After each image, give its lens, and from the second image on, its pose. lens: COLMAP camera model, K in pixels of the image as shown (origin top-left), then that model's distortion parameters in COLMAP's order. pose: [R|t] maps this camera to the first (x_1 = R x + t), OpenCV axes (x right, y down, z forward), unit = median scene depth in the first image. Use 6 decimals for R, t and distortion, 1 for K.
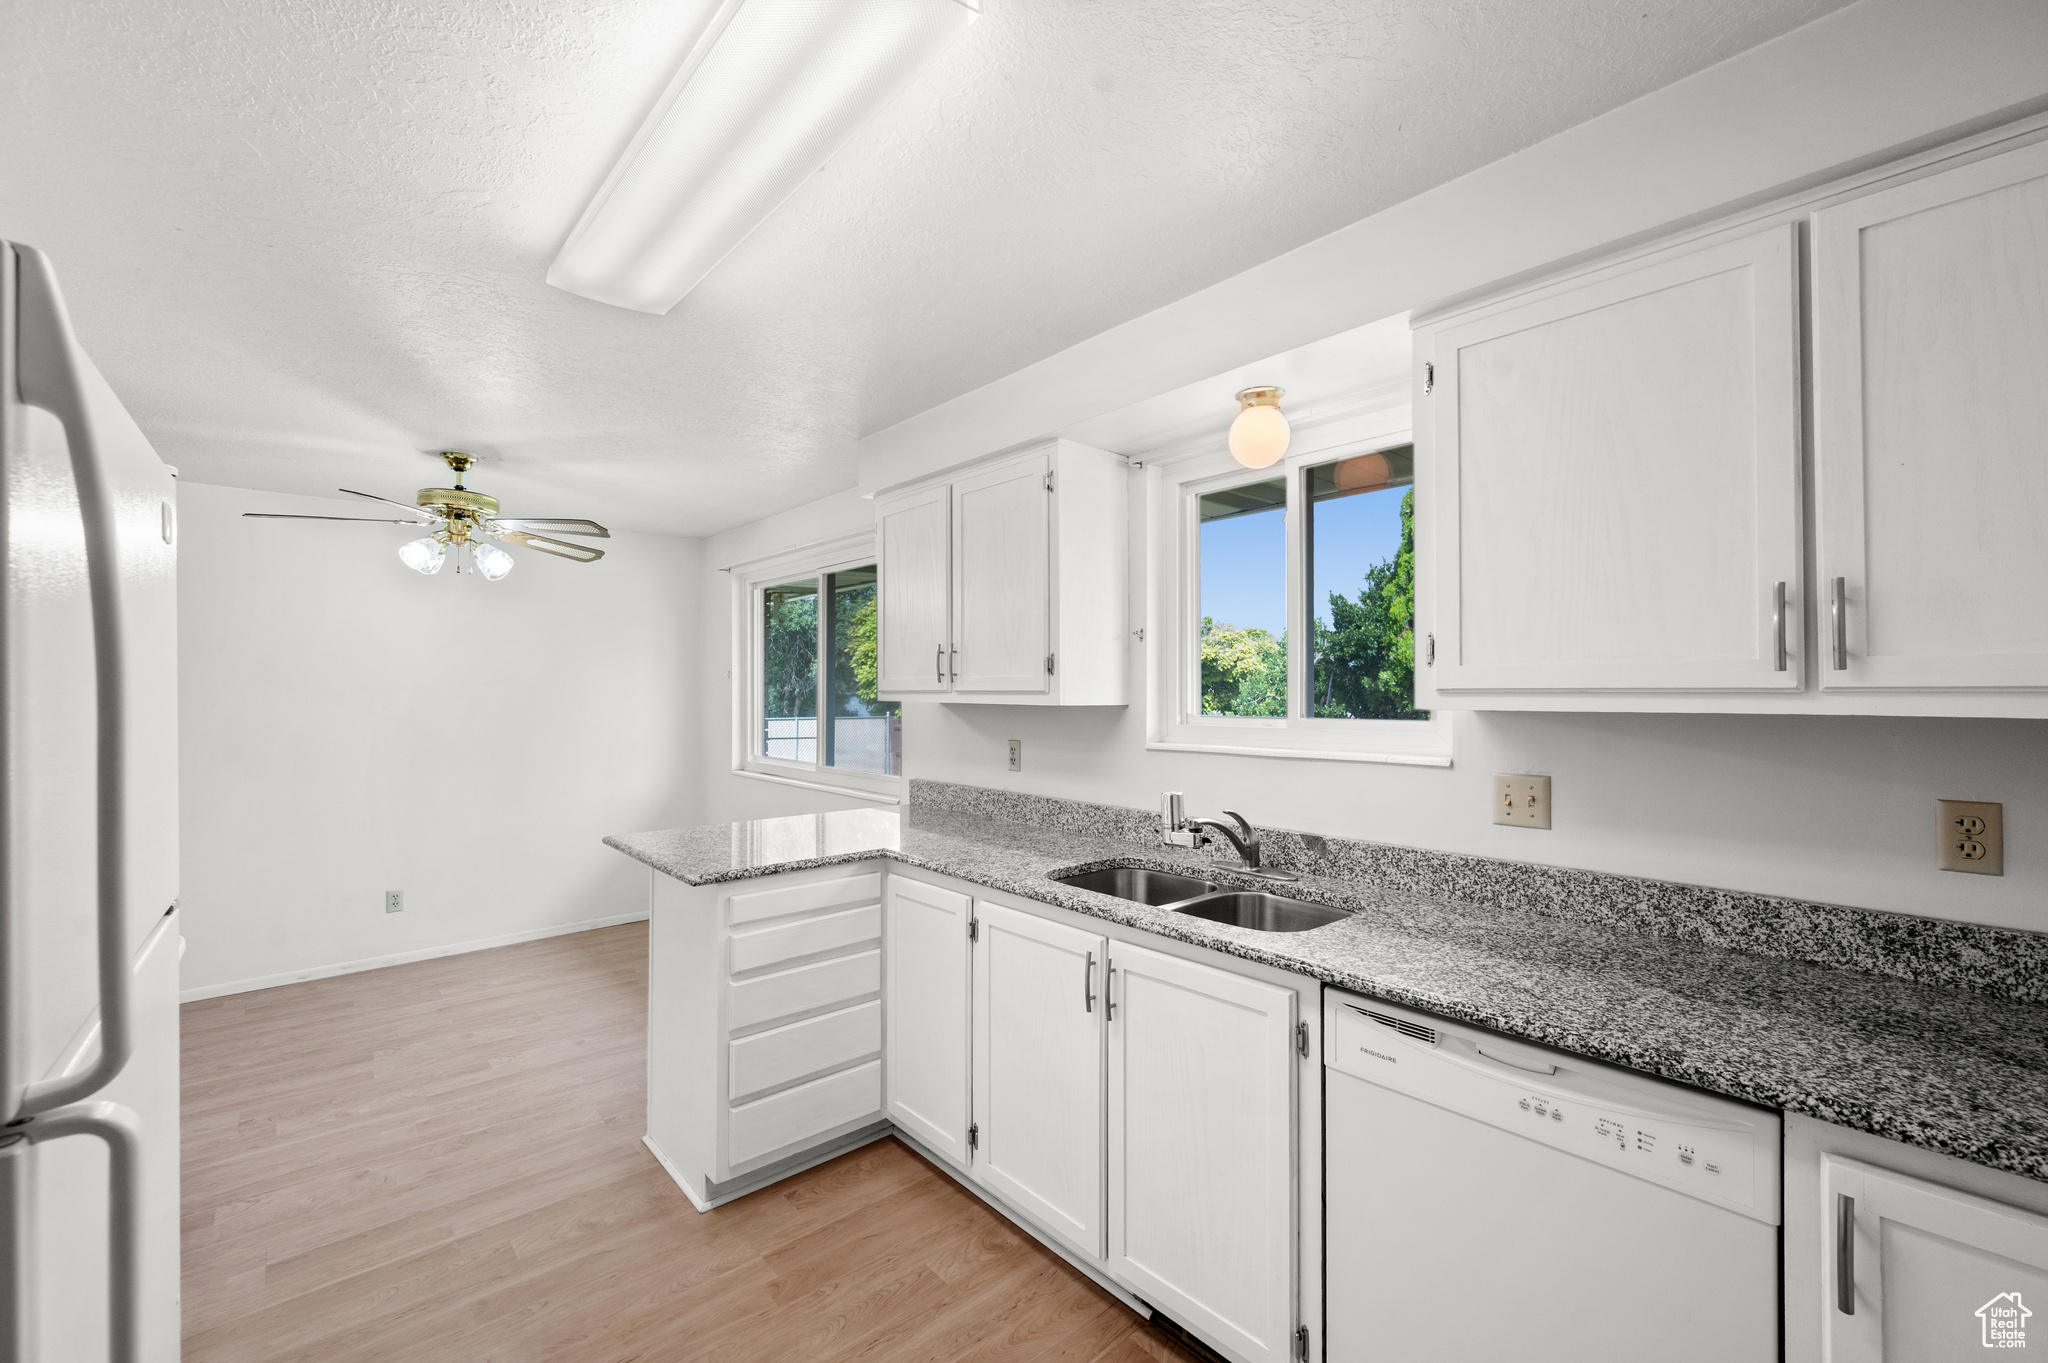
lens RADIAL K [[833.2, 0, 1022.2], [0, 833.2, 689.2], [0, 0, 1]] dist [0.007549, -0.000172]
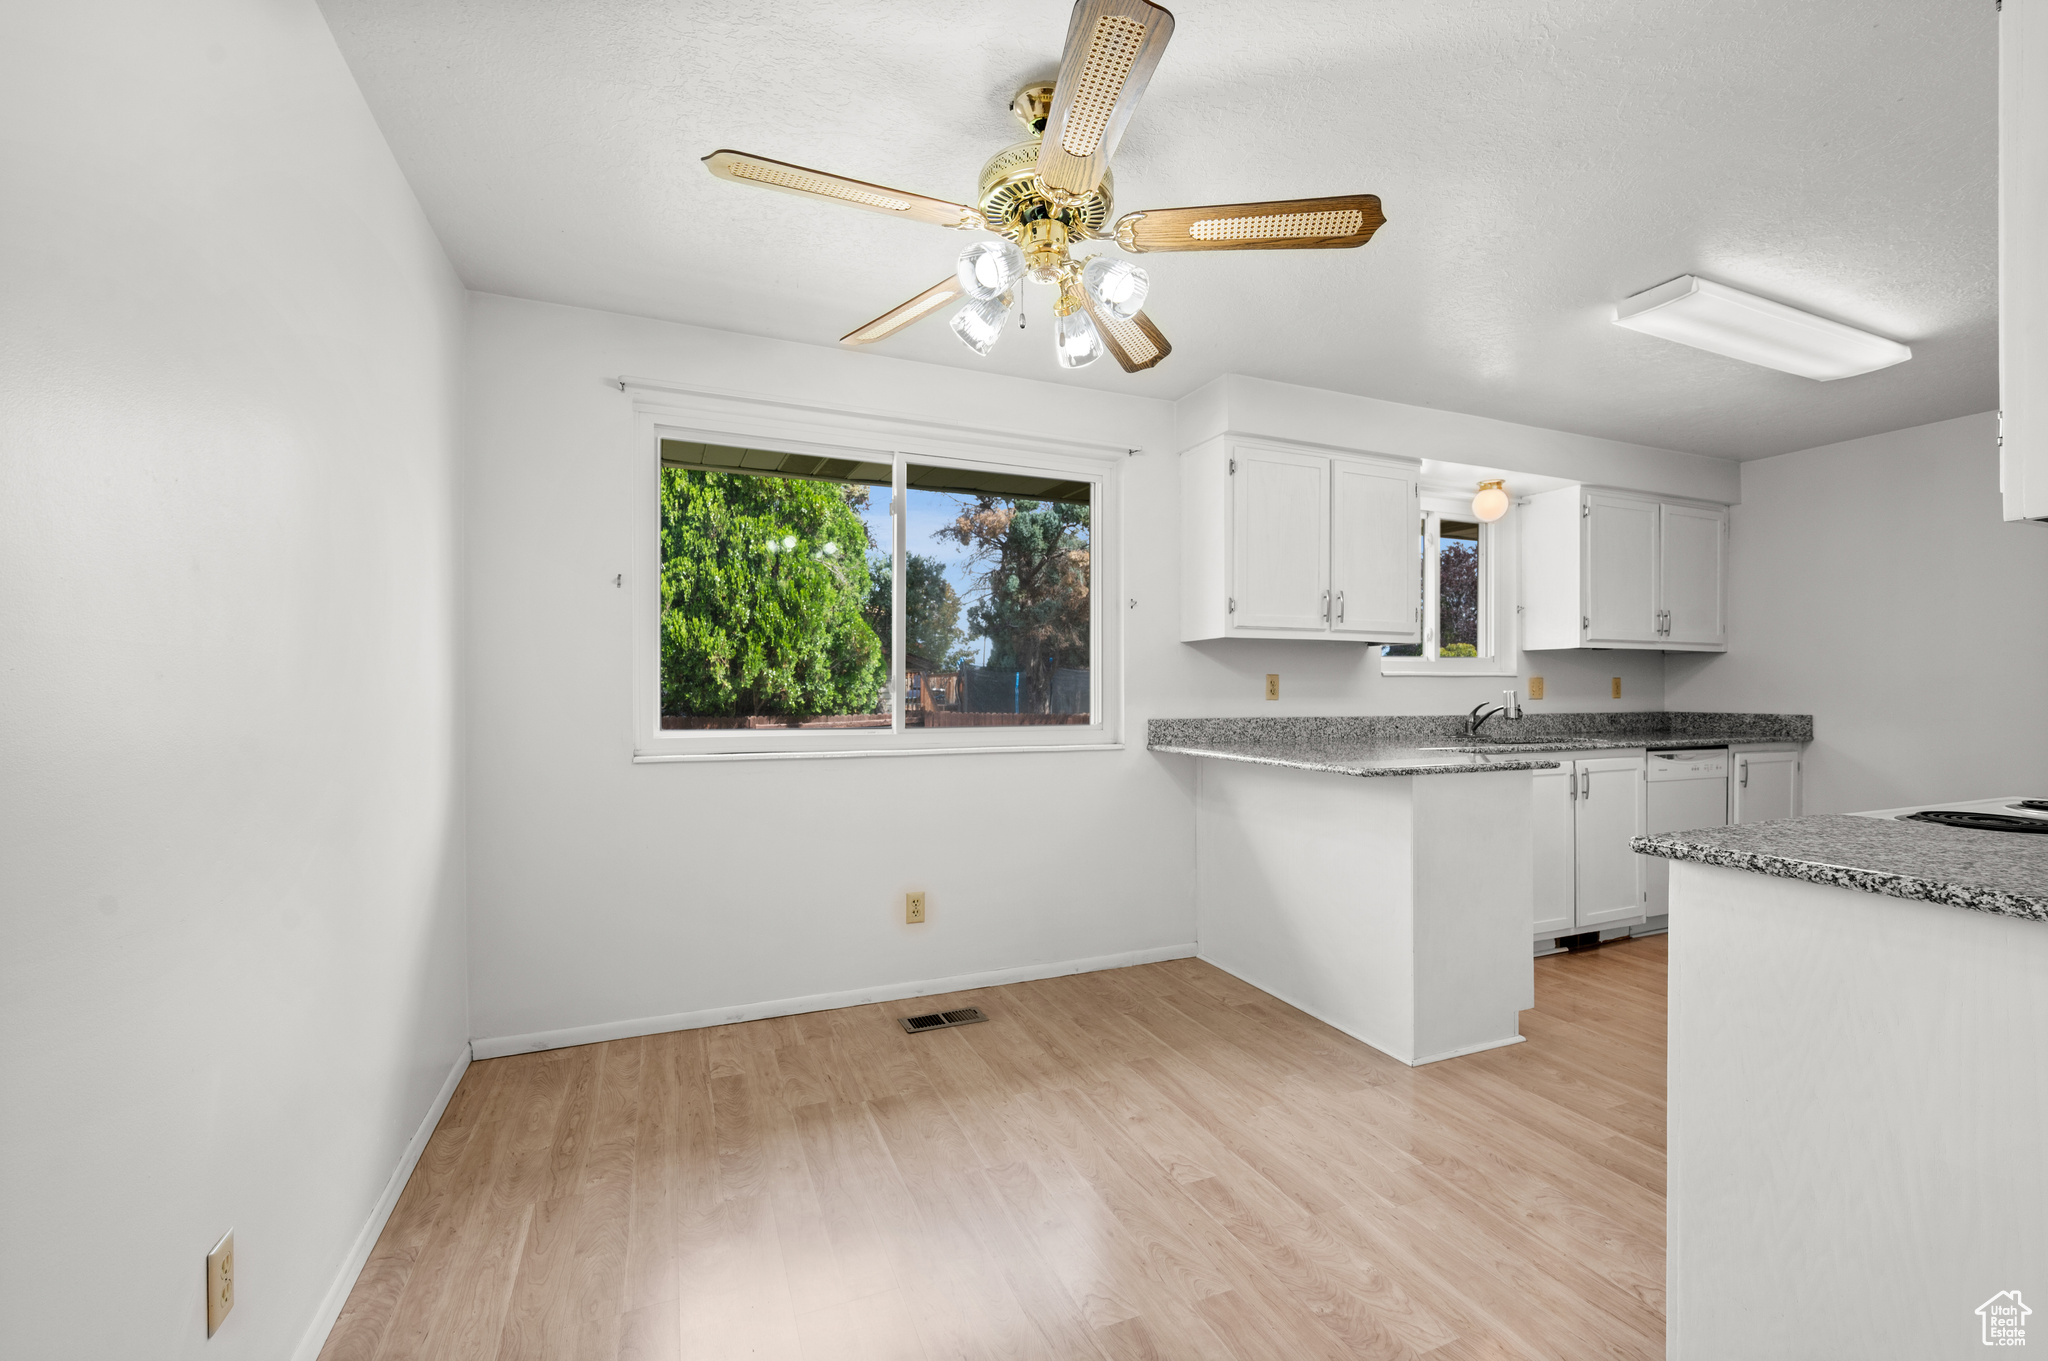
lens RADIAL K [[860.9, 0, 1030.9], [0, 860.9, 696.0], [0, 0, 1]] dist [-0.001652, -0.000167]
pose [[0.317680, -0.004853, 0.948186, -1.488546], [-0.004508, 0.999968, 0.006628, 0.096992], [-0.948187, -0.006380, 0.317648, 1.065995]]
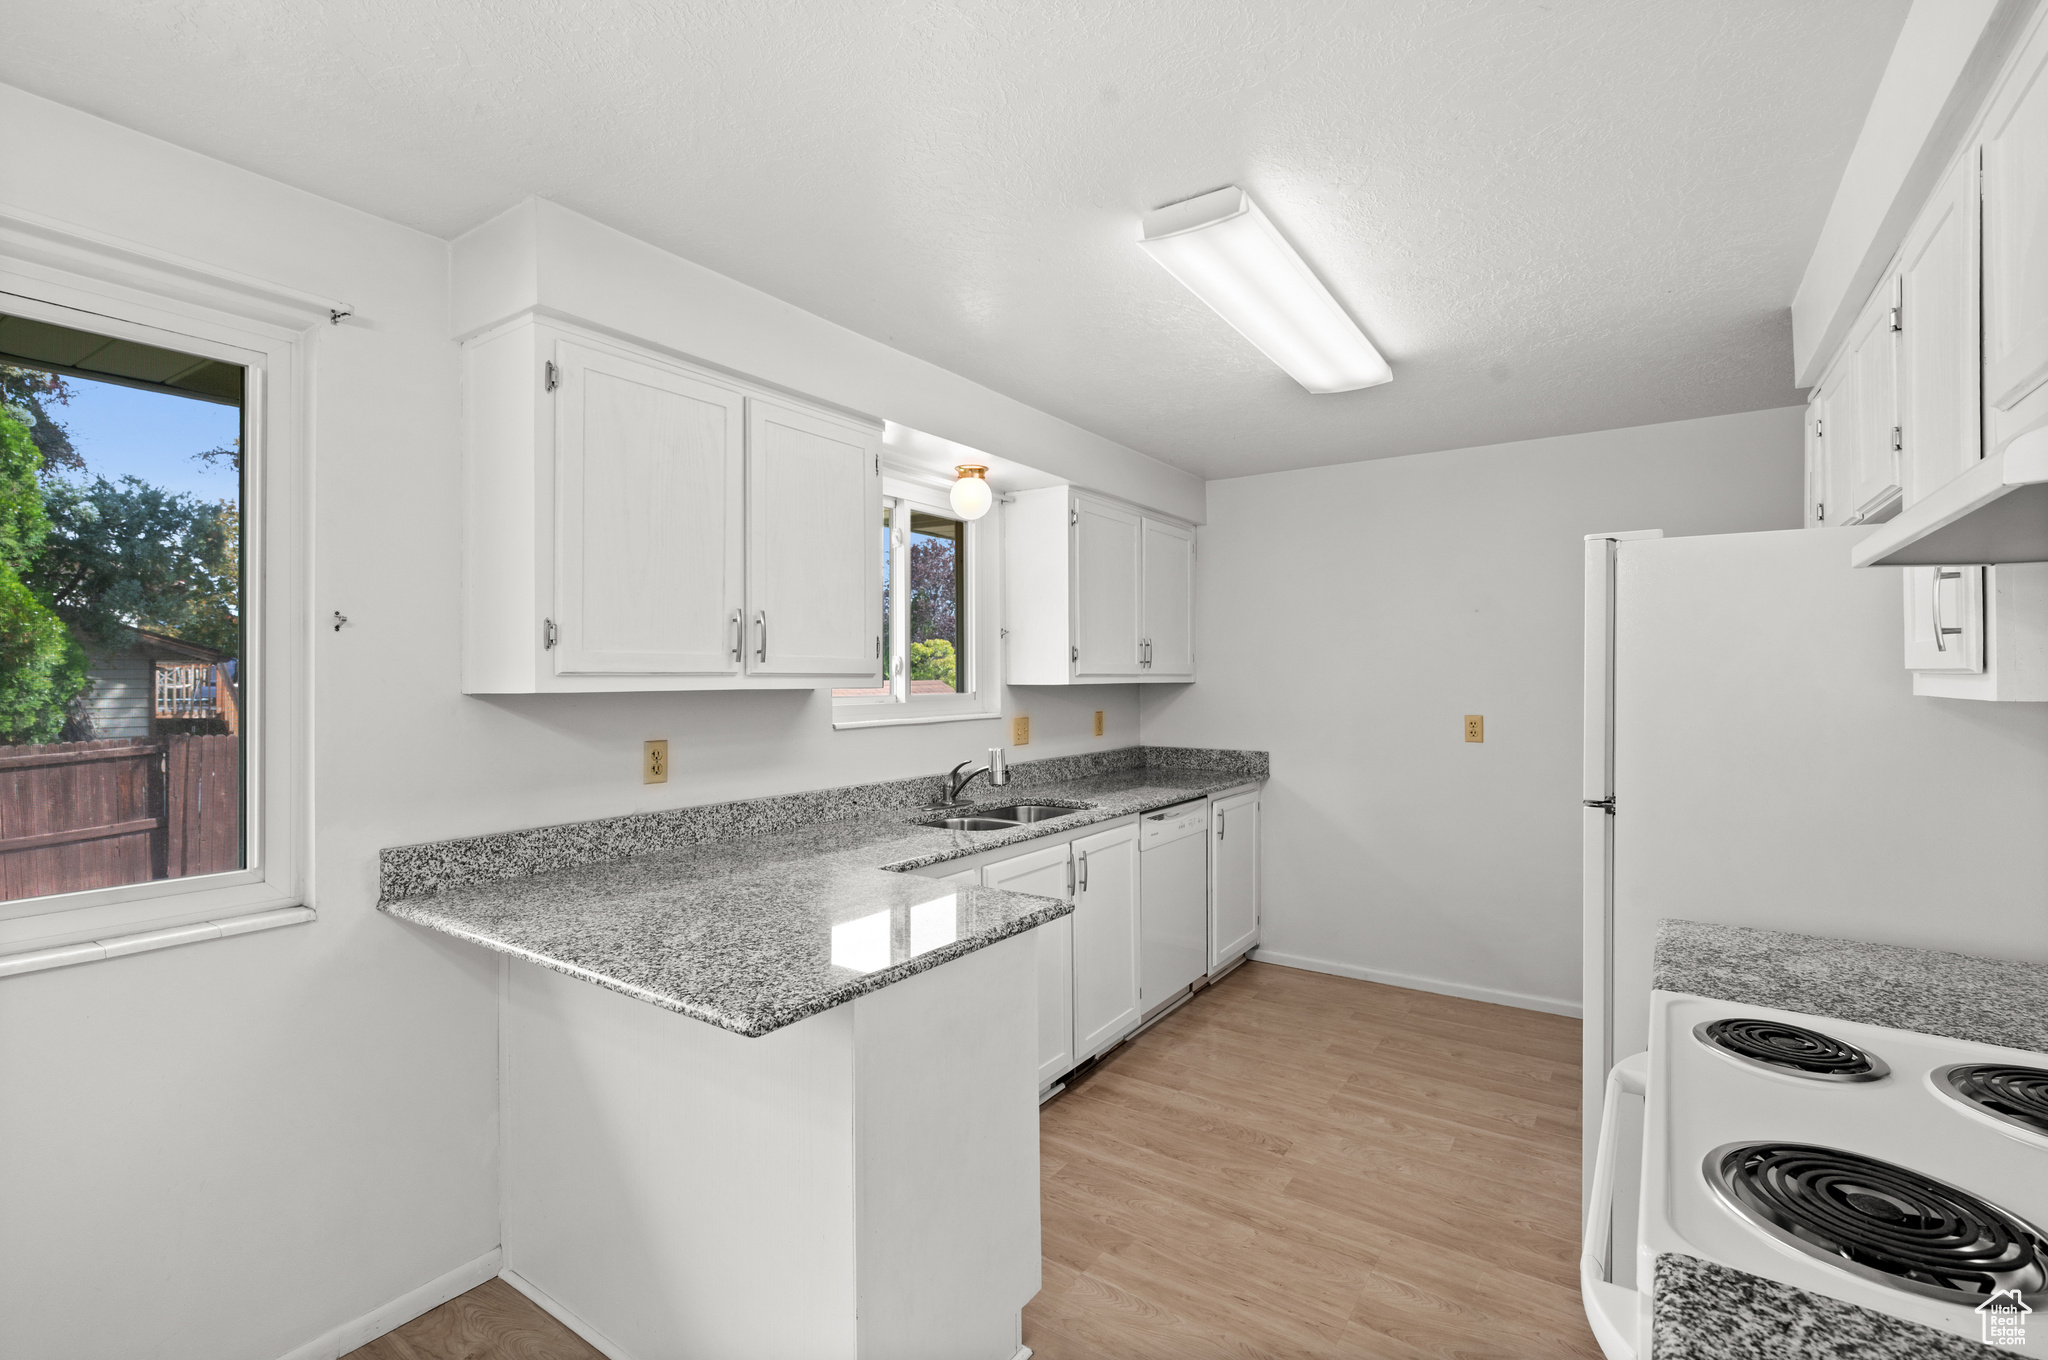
lens RADIAL K [[918.0, 0, 1040.2], [0, 918.0, 670.6], [0, 0, 1]] dist [0.003790, -0.000077]
pose [[-0.247805, 0.006975, 0.968785, -0.997078], [-0.001789, 0.999969, -0.007657, 0.005525], [-0.968808, -0.003631, -0.247784, 0.995160]]
